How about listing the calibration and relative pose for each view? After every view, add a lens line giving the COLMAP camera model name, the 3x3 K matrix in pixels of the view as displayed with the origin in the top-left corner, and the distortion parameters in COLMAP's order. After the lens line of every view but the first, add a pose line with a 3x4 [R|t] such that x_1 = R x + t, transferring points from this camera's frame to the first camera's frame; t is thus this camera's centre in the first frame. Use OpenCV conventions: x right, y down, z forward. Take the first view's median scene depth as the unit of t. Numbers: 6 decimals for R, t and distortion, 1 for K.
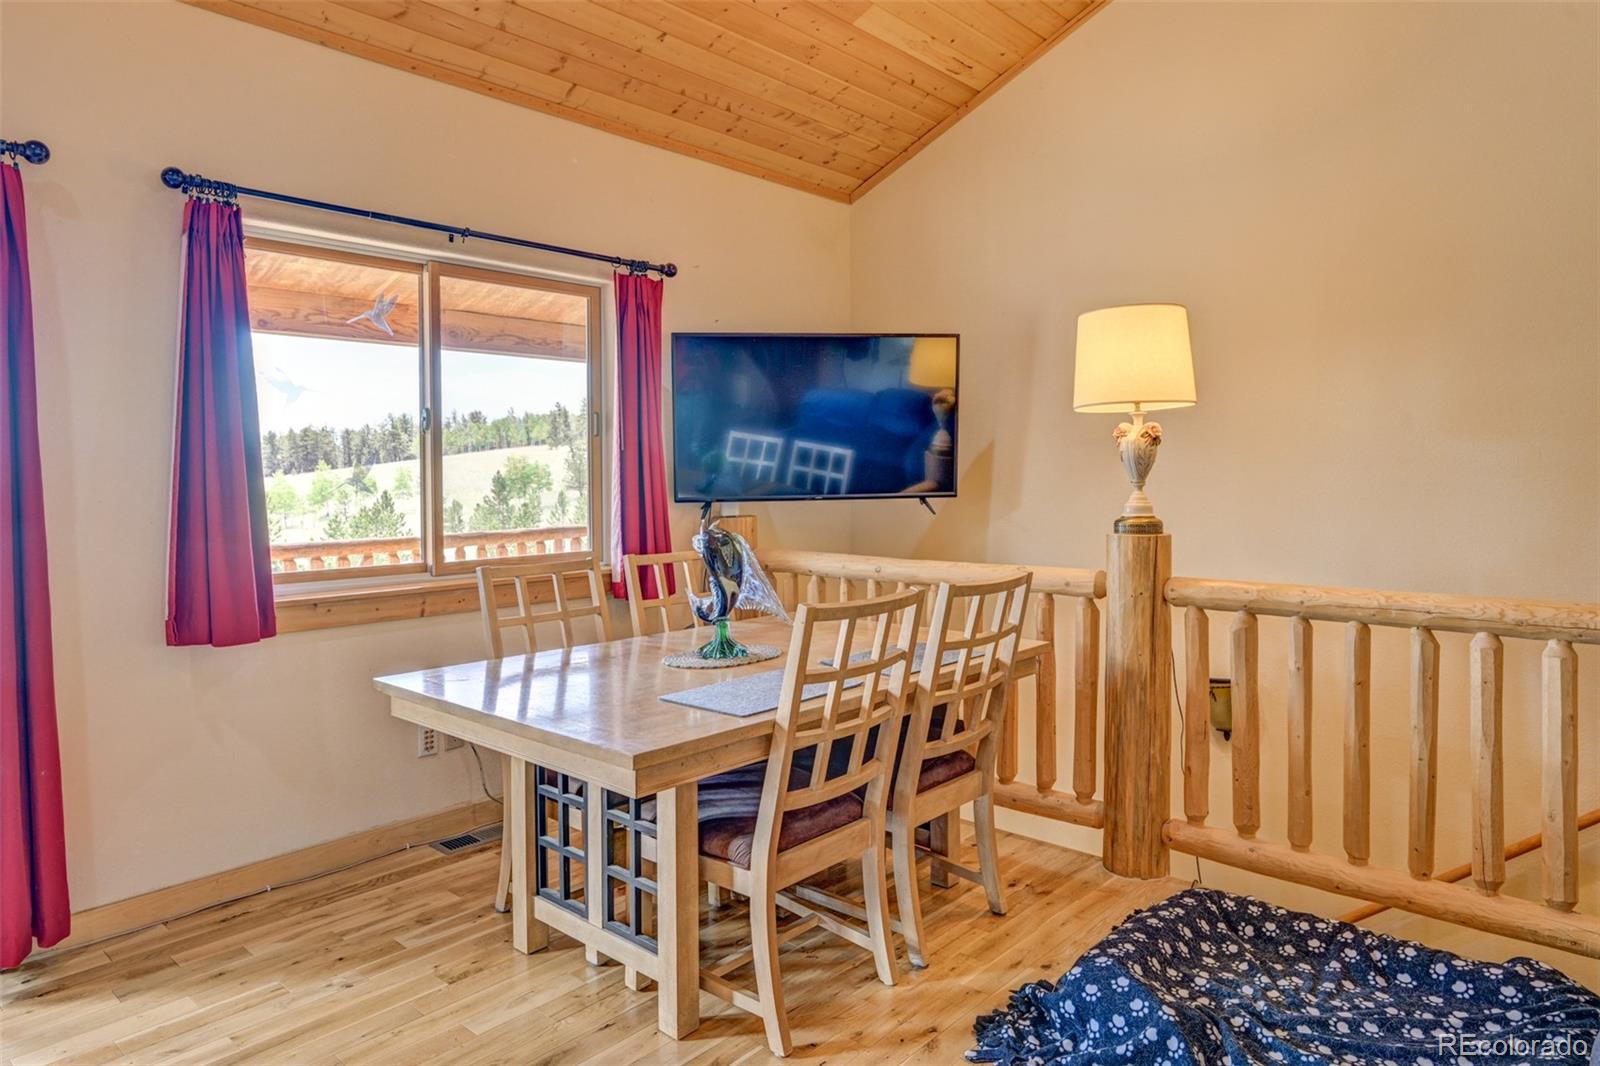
lens RADIAL K [[1005.0, 0, 825.0], [0, 1005.0, 479.5], [0, 0, 1]] dist [0.003710, -0.002059]
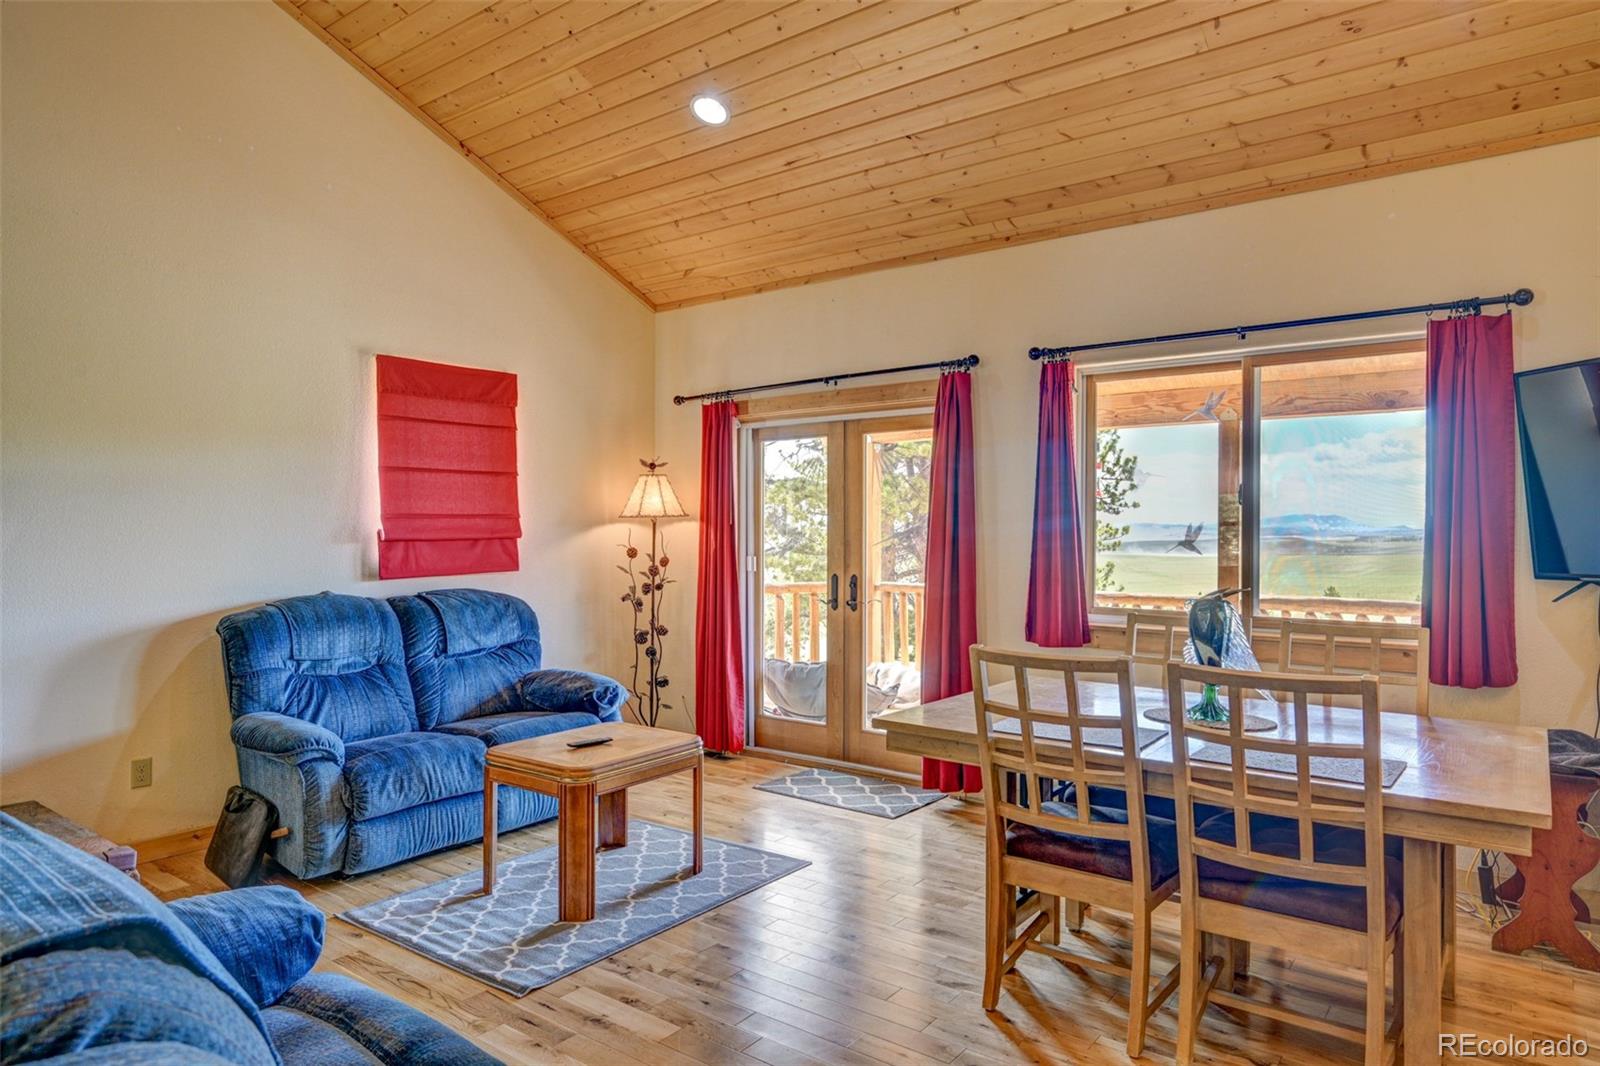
lens RADIAL K [[962.7, 0, 815.3], [0, 962.7, 527.7], [0, 0, 1]] dist [0.001928, -0.000967]
pose [[0.074306, 0.001688, -0.997234, 0.727605], [-0.015218, 0.999884, 0.000558, -0.012265], [0.997119, 0.015135, 0.074323, 0.447004]]
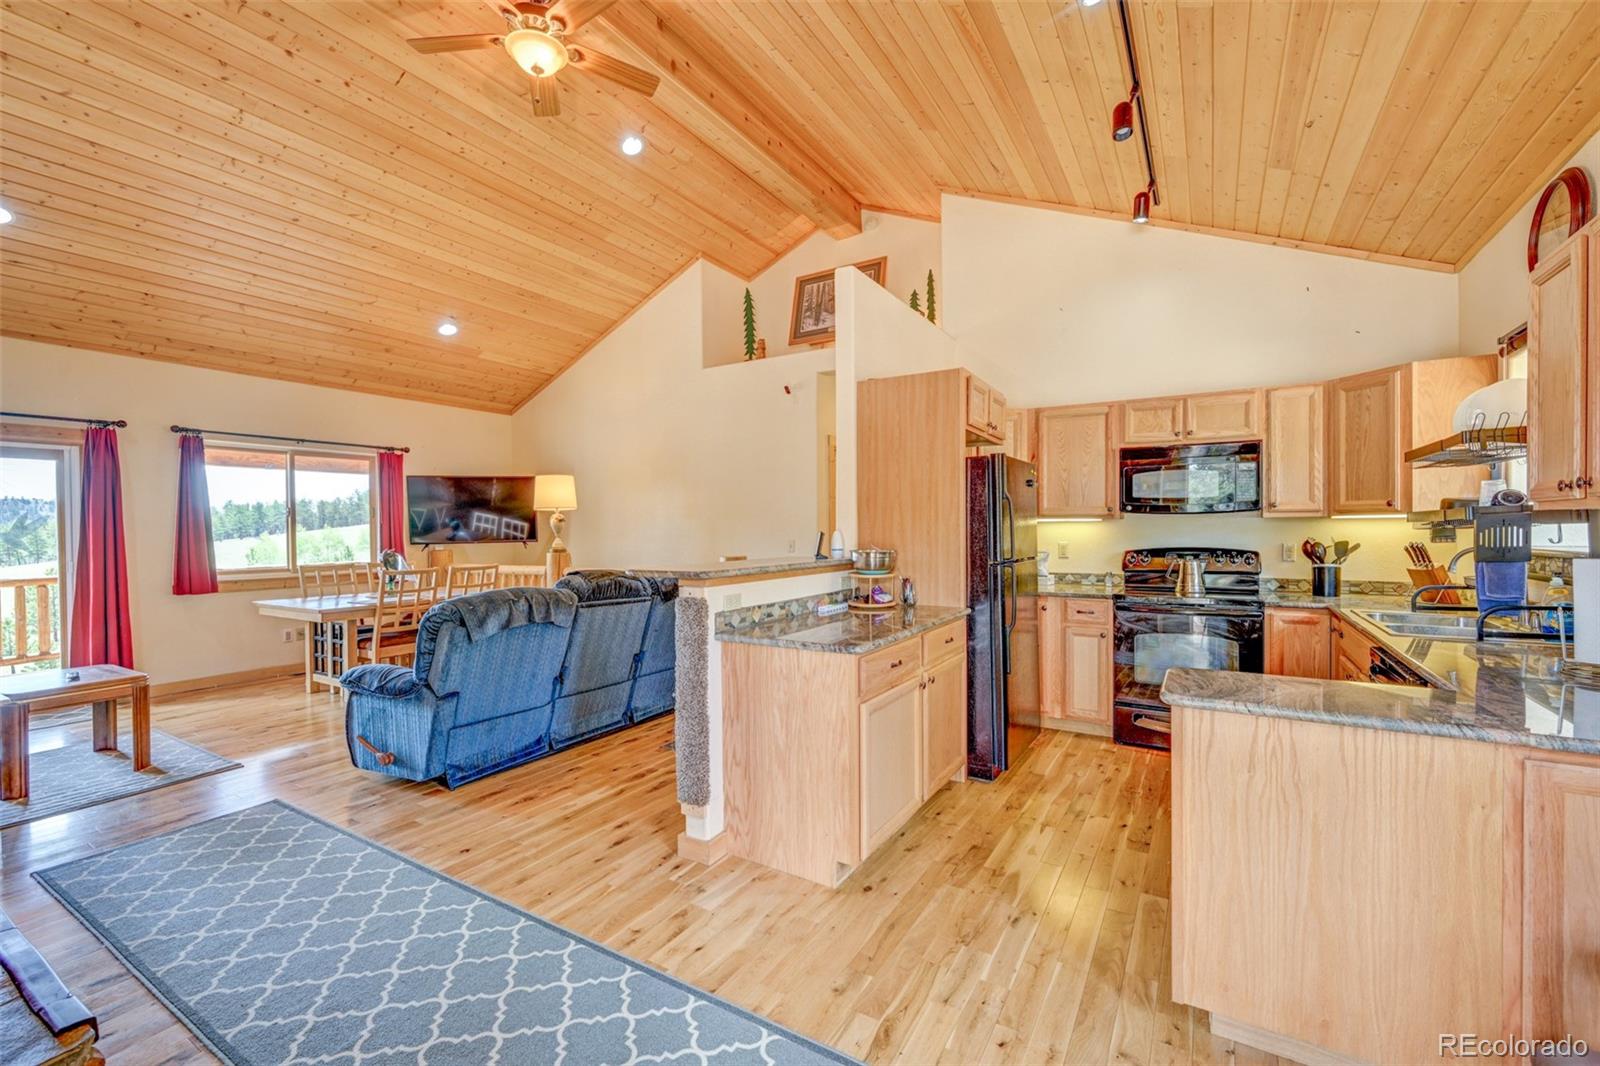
lens RADIAL K [[679.5, 0, 800.6], [0, 679.5, 534.8], [0, 0, 1]] dist [0.004175, -0.001506]
pose [[0.986155, -0.004663, 0.165758, 0.635132], [0.004884, 0.999988, -0.000927, 0.005947], [-0.165752, 0.001724, 0.986166, -0.976247]]
